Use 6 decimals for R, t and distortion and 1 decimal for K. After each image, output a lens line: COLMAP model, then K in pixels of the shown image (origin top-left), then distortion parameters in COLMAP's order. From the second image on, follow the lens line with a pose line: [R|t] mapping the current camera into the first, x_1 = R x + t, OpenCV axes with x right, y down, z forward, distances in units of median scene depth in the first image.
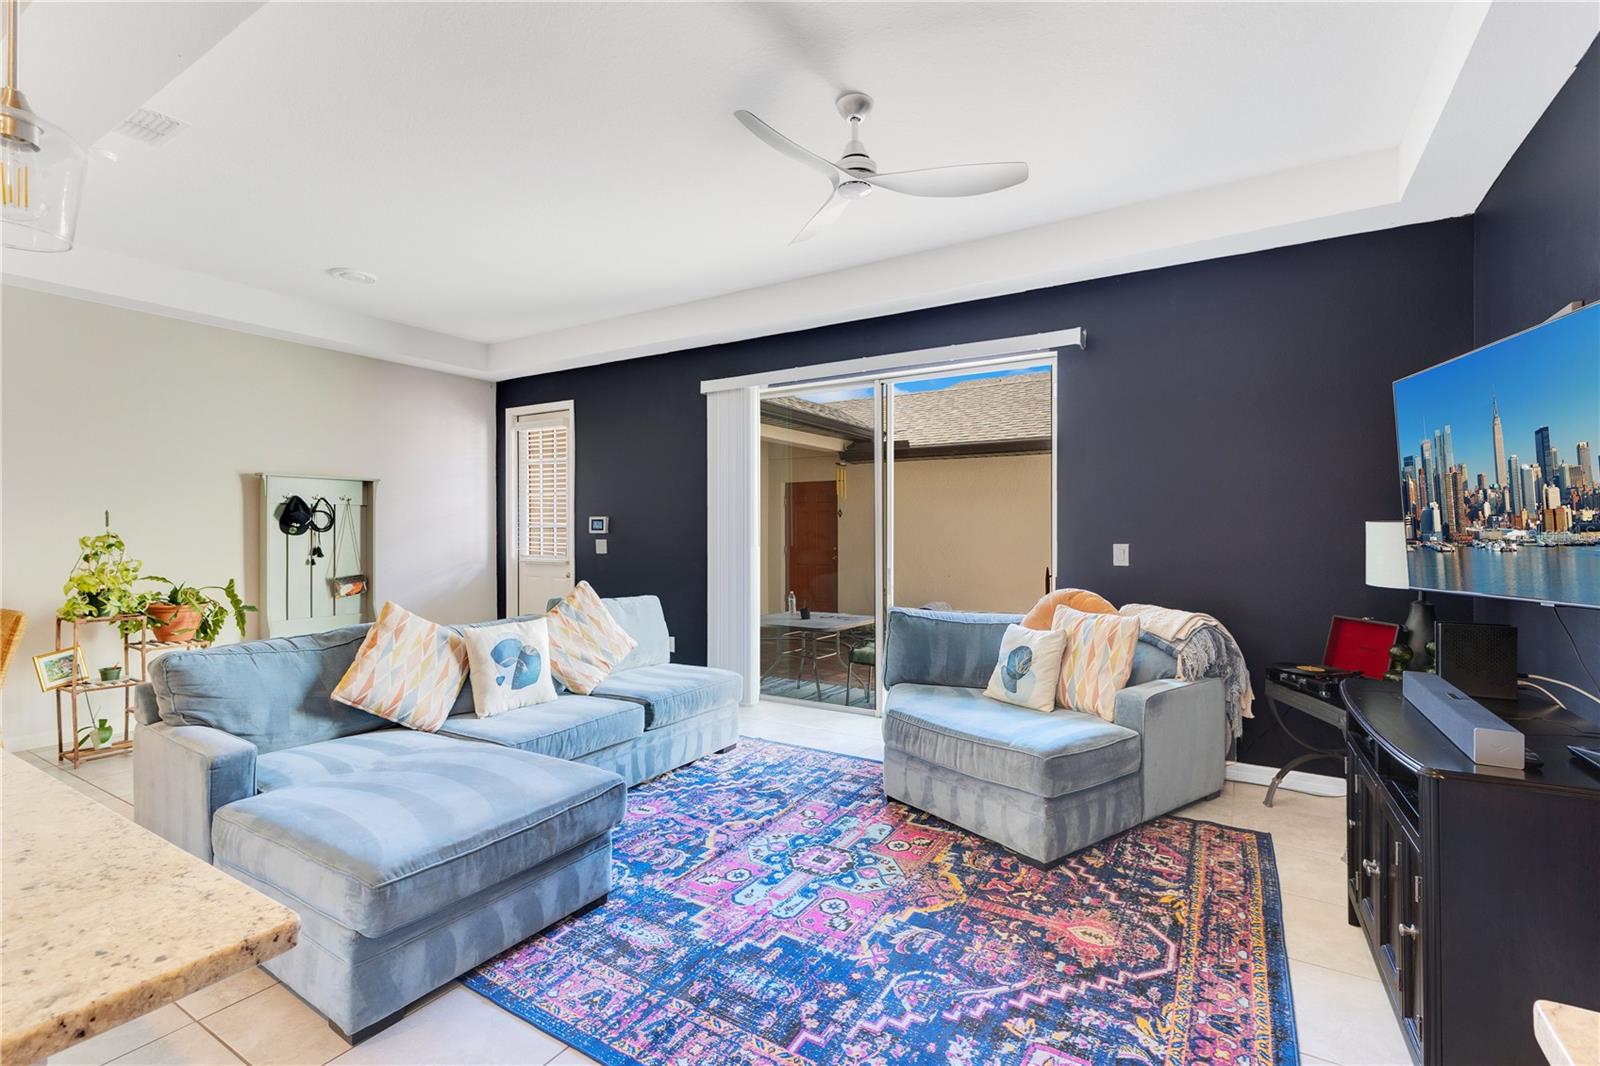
lens RADIAL K [[663.8, 0, 869.0], [0, 663.8, 533.6], [0, 0, 1]] dist [0.024006, 0.014852]
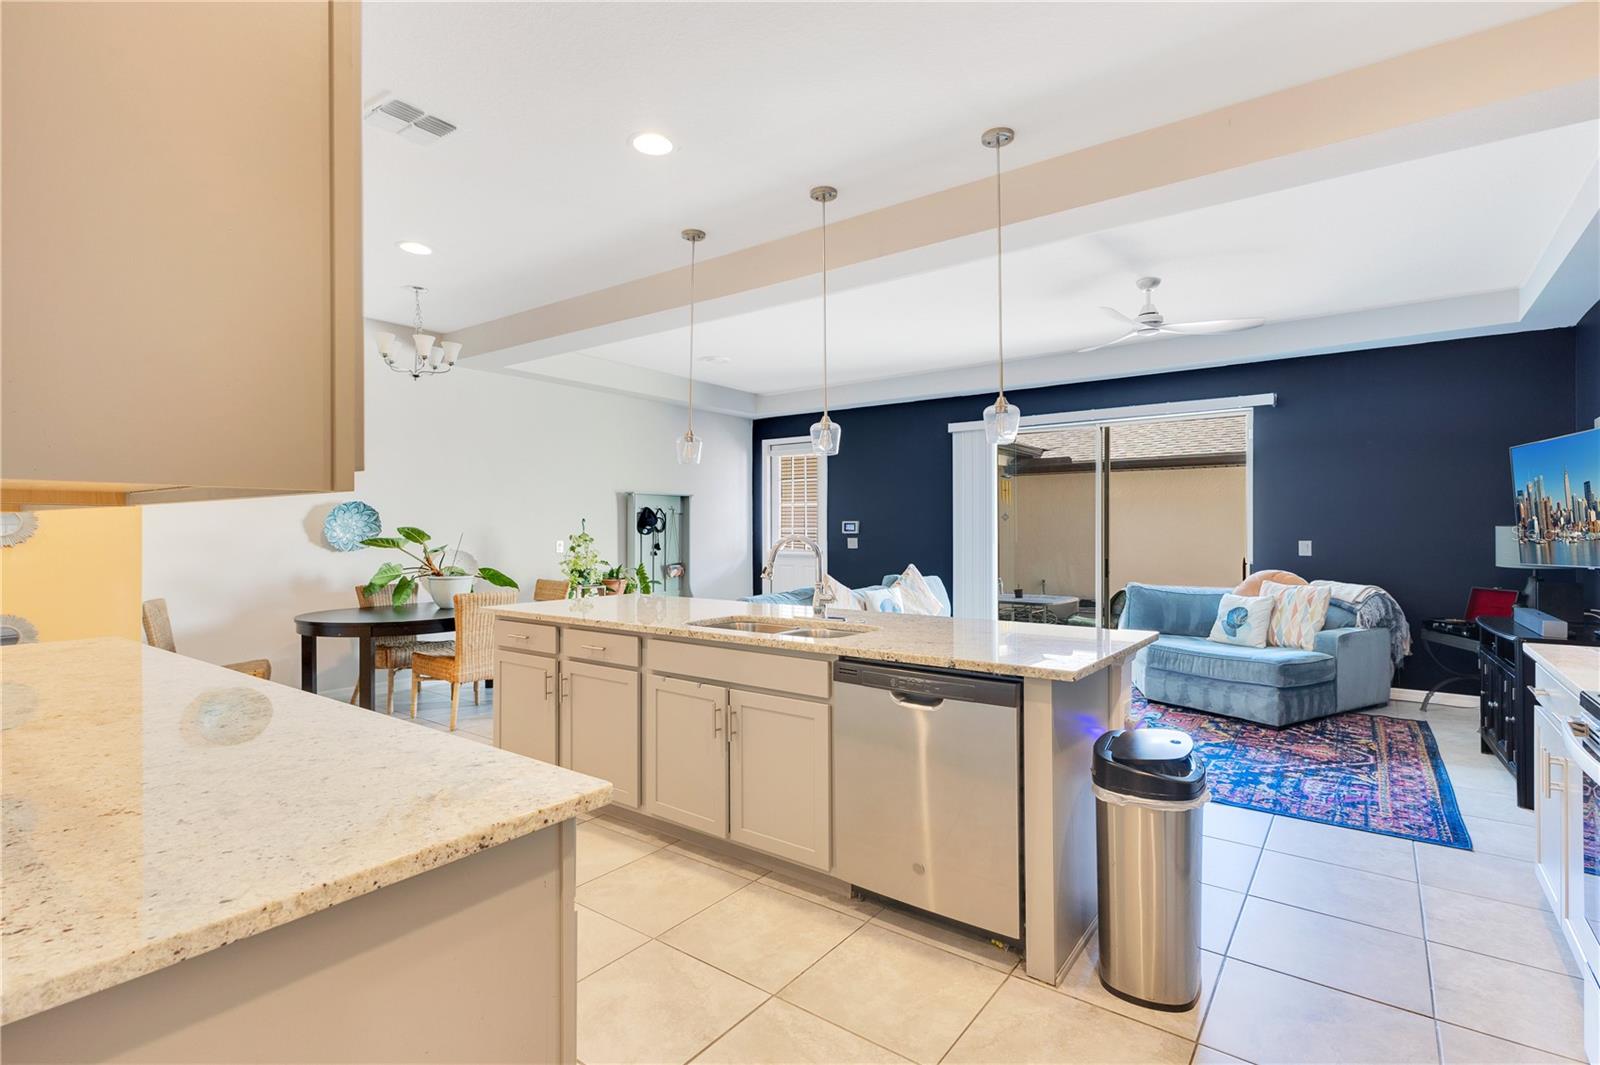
lens RADIAL K [[724.6, 0, 800.0], [0, 724.6, 532.5], [0, 0, 1]] dist [0.049531, -0.000824]
pose [[0.992212, 0.000639, -0.124557, -0.603405], [-0.000976, 0.999996, -0.002644, 0.003011], [0.124554, 0.002745, 0.992209, -0.873964]]
